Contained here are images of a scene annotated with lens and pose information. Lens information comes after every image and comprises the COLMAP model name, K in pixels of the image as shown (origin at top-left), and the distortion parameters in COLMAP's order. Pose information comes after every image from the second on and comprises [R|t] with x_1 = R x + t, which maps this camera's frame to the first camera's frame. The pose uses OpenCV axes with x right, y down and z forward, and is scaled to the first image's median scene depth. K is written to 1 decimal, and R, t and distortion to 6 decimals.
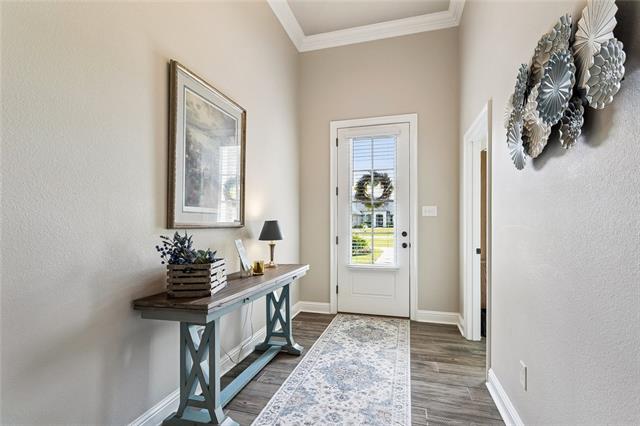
lens RADIAL K [[308.0, 0, 317.8], [0, 308.0, 216.5], [0, 0, 1]] dist [0.017400, 0.000112]
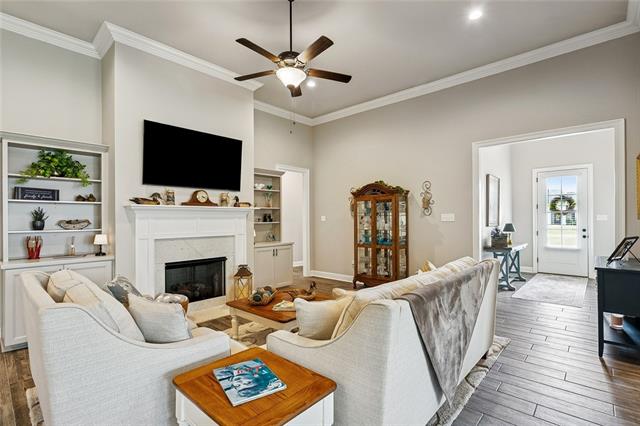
lens RADIAL K [[308.0, 0, 324.1], [0, 308.0, 213.5], [0, 0, 1]] dist [0.017400, 0.000112]
pose [[0.904447, -0.007114, -0.426526, -0.307099], [0.008646, 0.999961, 0.001656, -0.055711], [0.426497, -0.005186, 0.904474, -1.258157]]
